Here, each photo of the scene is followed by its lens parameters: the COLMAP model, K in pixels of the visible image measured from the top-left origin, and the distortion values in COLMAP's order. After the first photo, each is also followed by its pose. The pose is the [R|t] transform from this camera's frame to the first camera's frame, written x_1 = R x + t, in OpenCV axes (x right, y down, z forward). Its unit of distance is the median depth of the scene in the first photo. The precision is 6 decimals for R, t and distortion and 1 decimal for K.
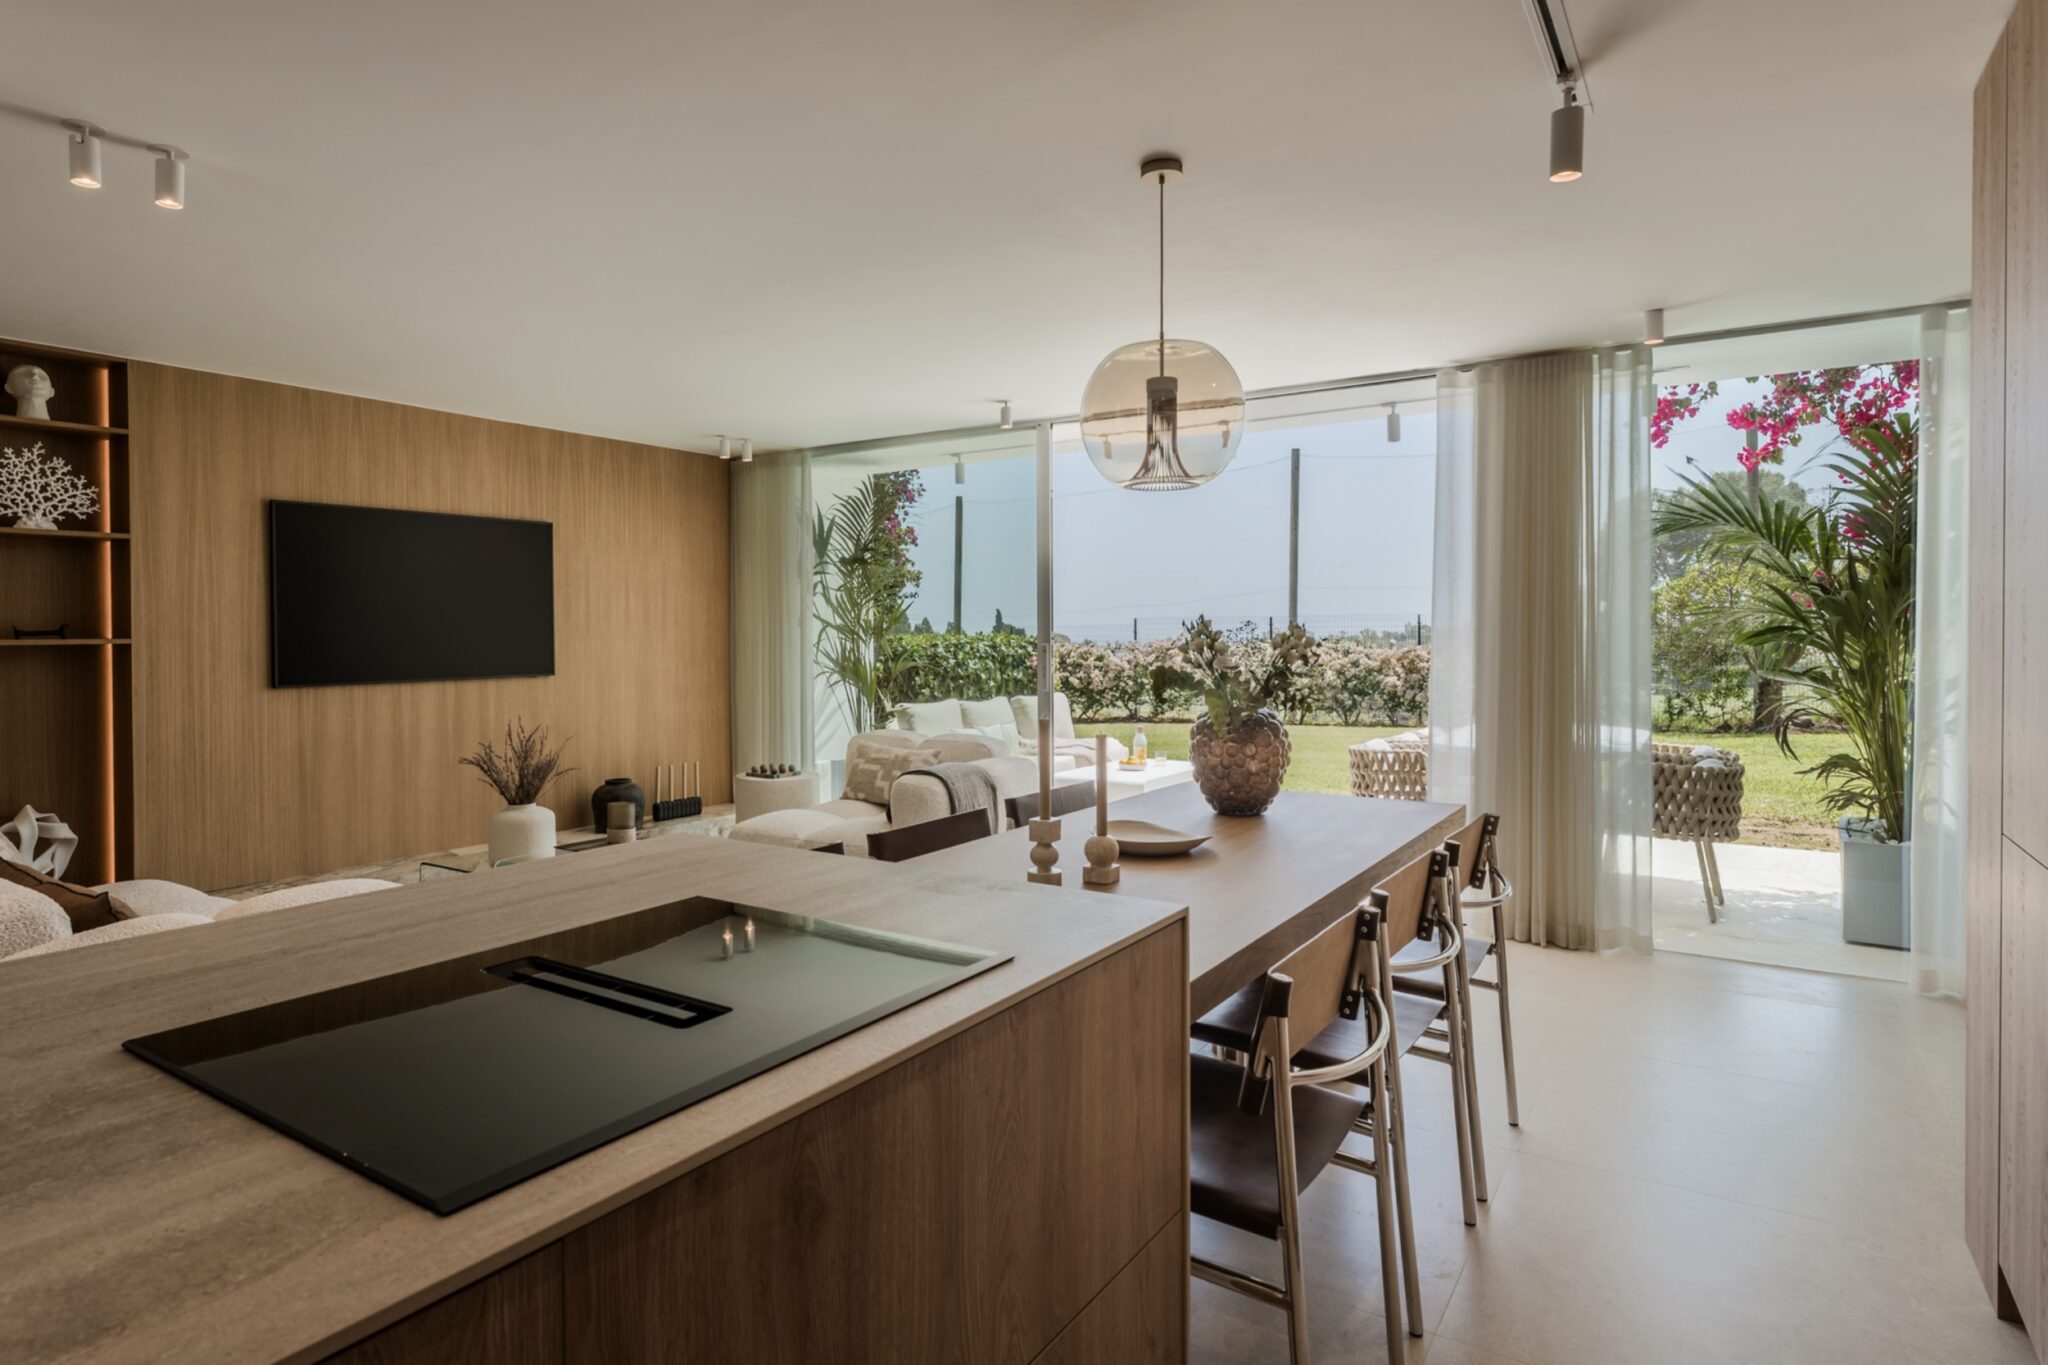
lens RADIAL K [[1118.1, 0, 936.1], [0, 1118.1, 645.5], [0, 0, 1]] dist [-0.004349, -0.000289]
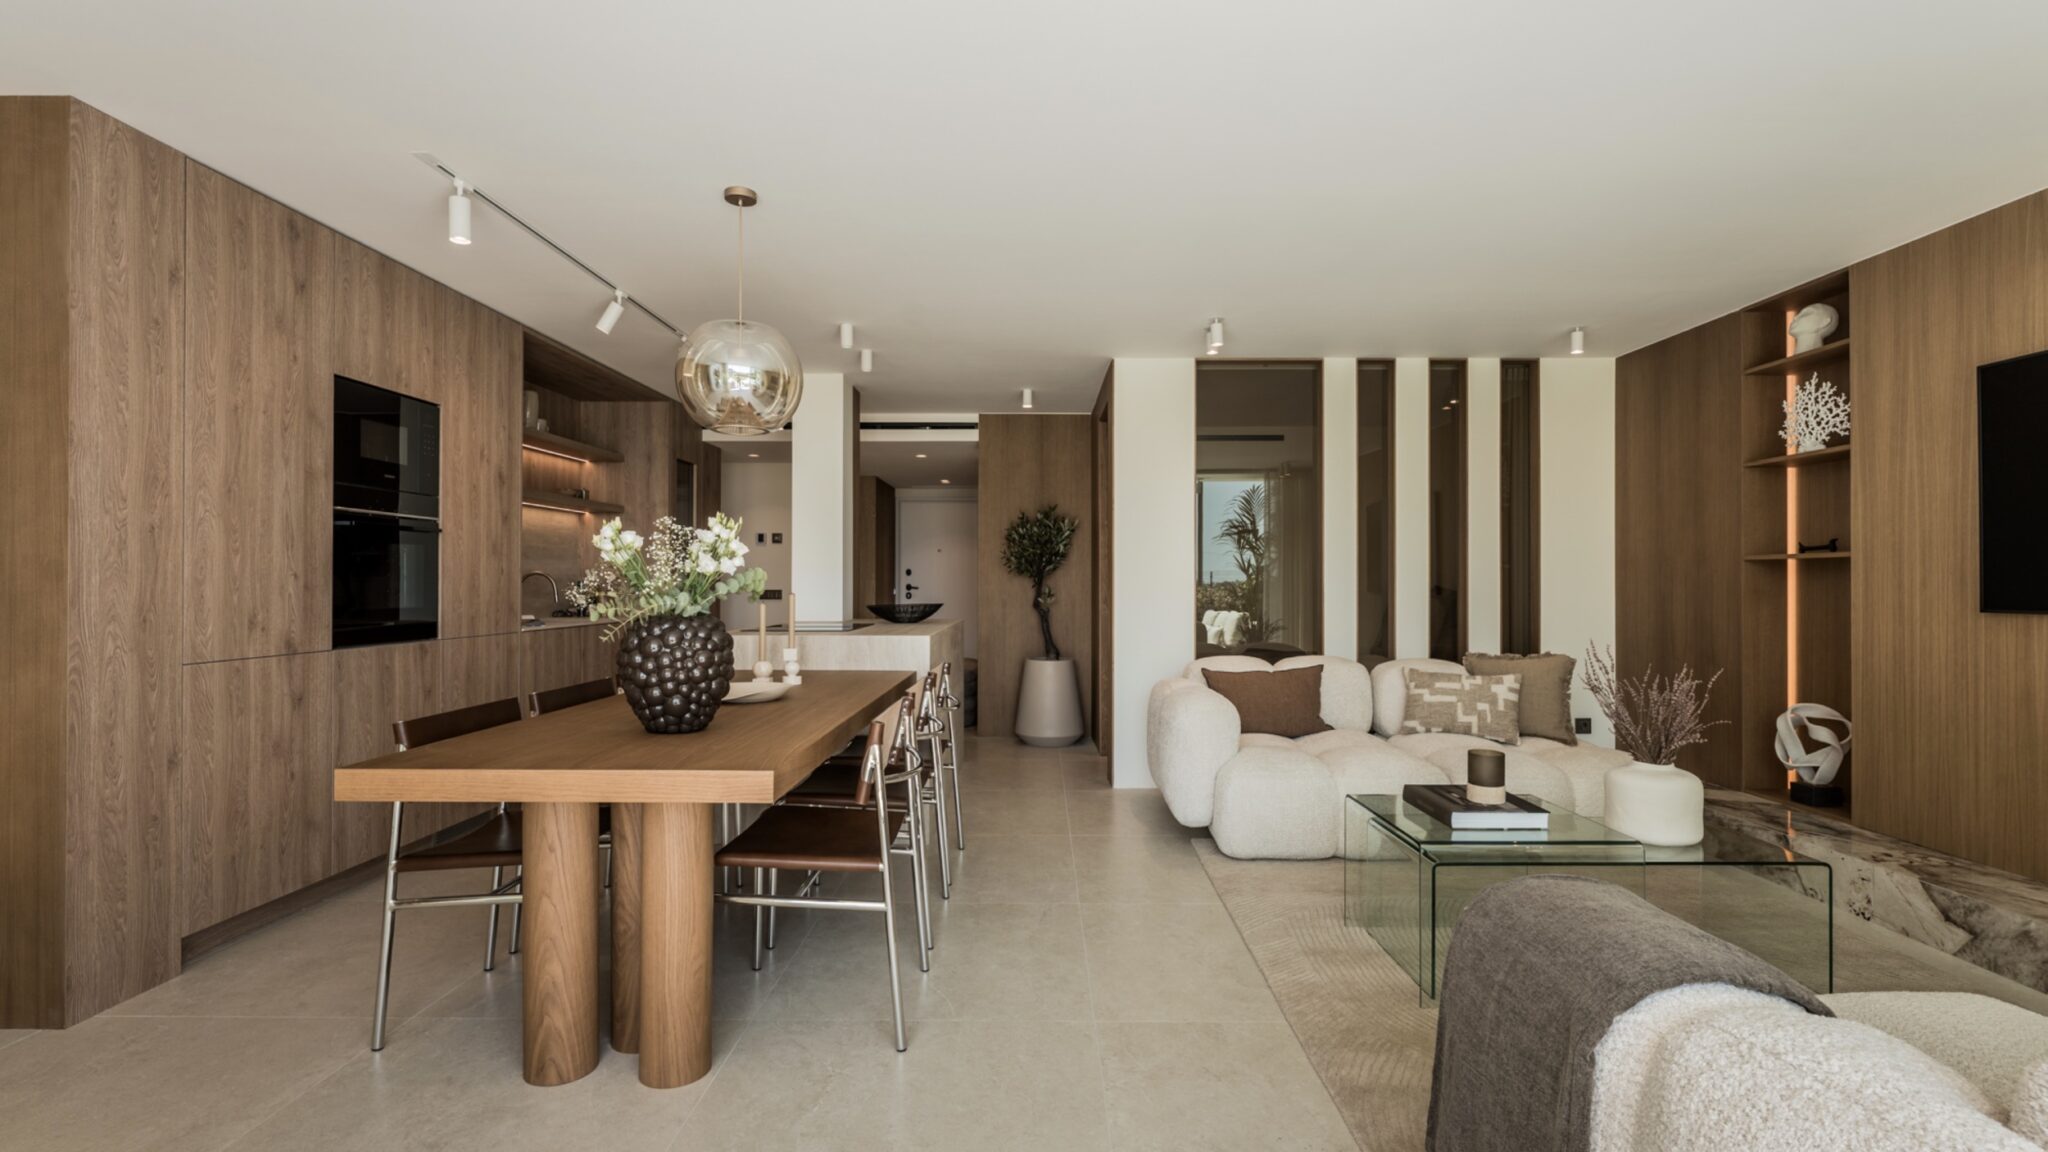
lens RADIAL K [[965.1, 0, 1030.2], [0, 965.1, 575.2], [0, 0, 1]] dist [0.013912, 0.000121]
pose [[-0.821190, -0.000451, -0.570654, 0.291235], [-0.004628, 0.999972, 0.005868, 0.010735], [0.570635, 0.007460, -0.821170, 1.062321]]
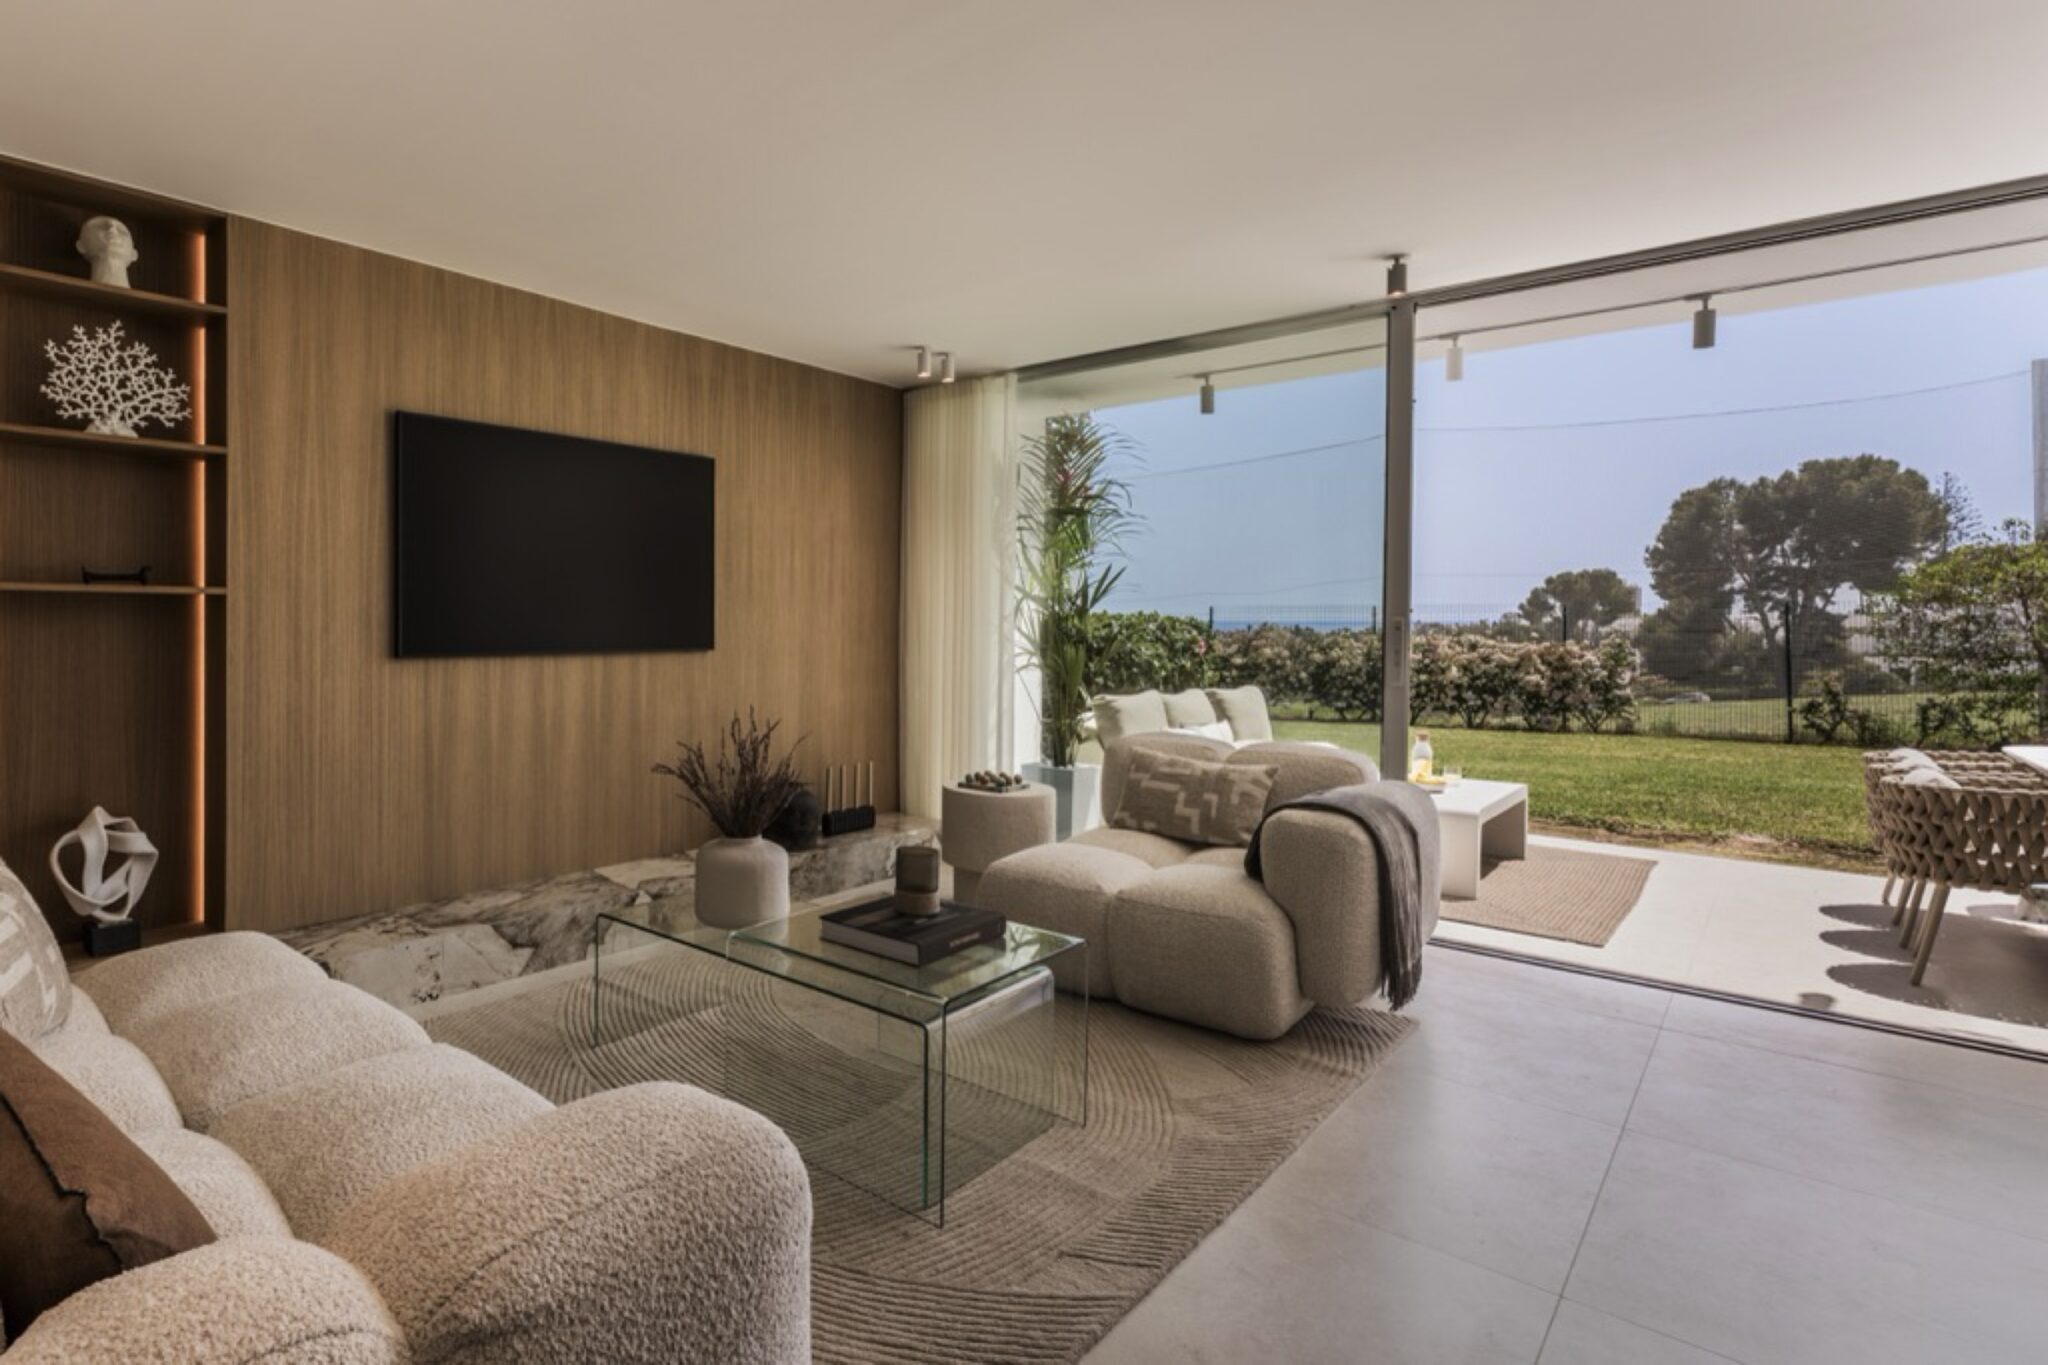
lens RADIAL K [[1036.7, 0, 748.6], [0, 1036.7, 634.5], [0, 0, 1]] dist [-0.001291, 0.000943]
pose [[0.983096, 0.014757, -0.182493, -0.205252], [-0.014763, 0.999890, 0.001330, 0.015914], [0.182492, 0.001387, 0.983206, 0.312479]]
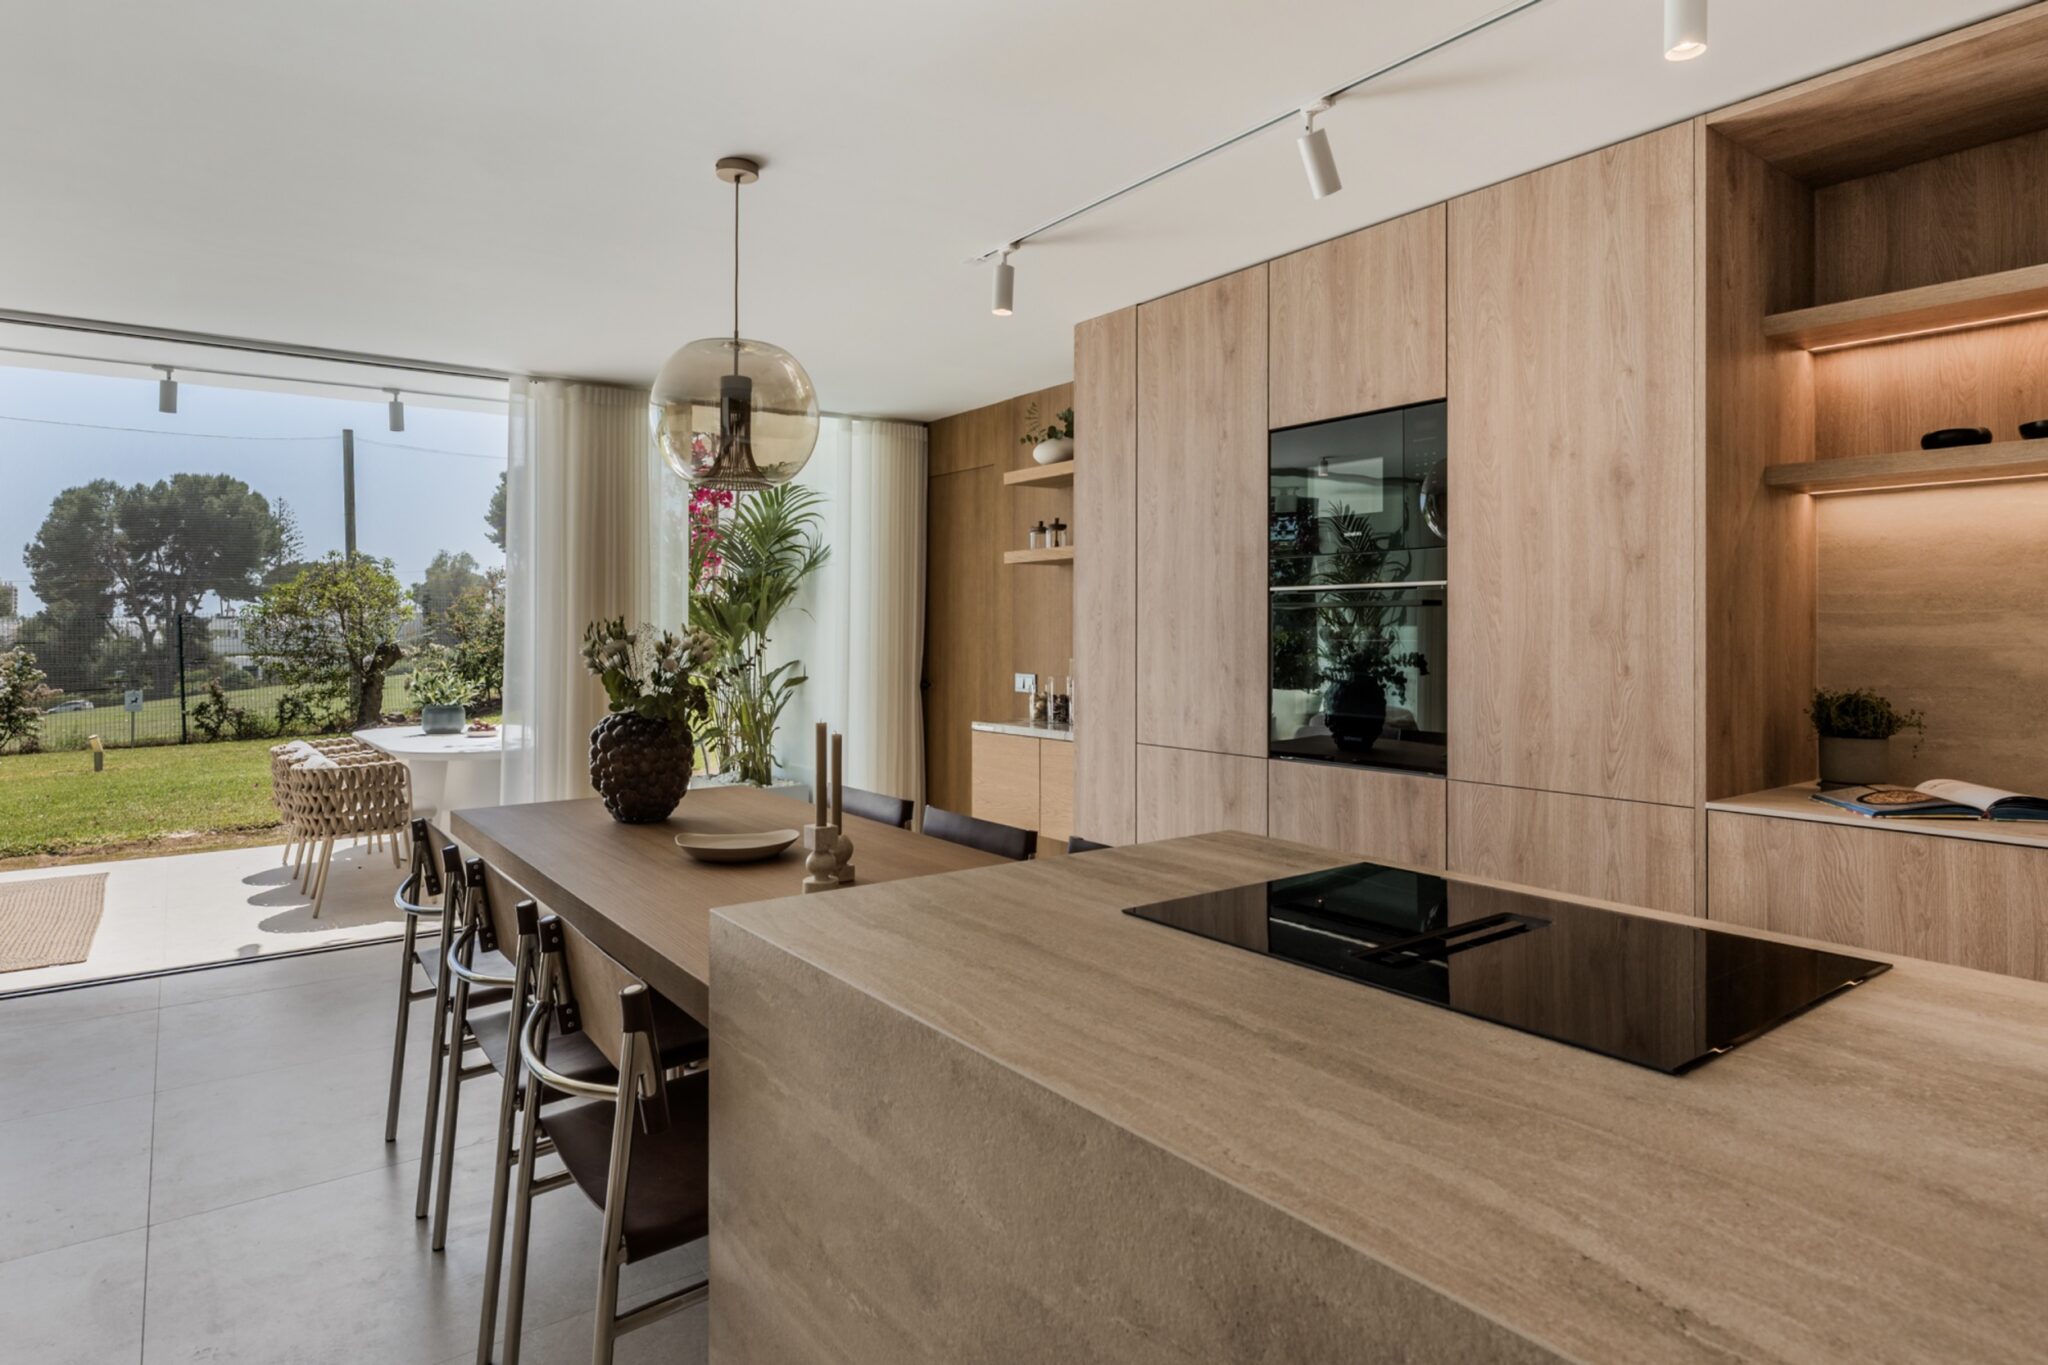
lens RADIAL K [[1118.1, 0, 1025.7], [0, 1118.1, 616.9], [0, 0, 1]] dist [-0.004349, -0.000289]
pose [[0.304184, 0.016819, 0.952465, -0.323875], [0.011779, 0.999701, -0.021415, -0.000406], [-0.952540, 0.017733, 0.303895, 0.222642]]
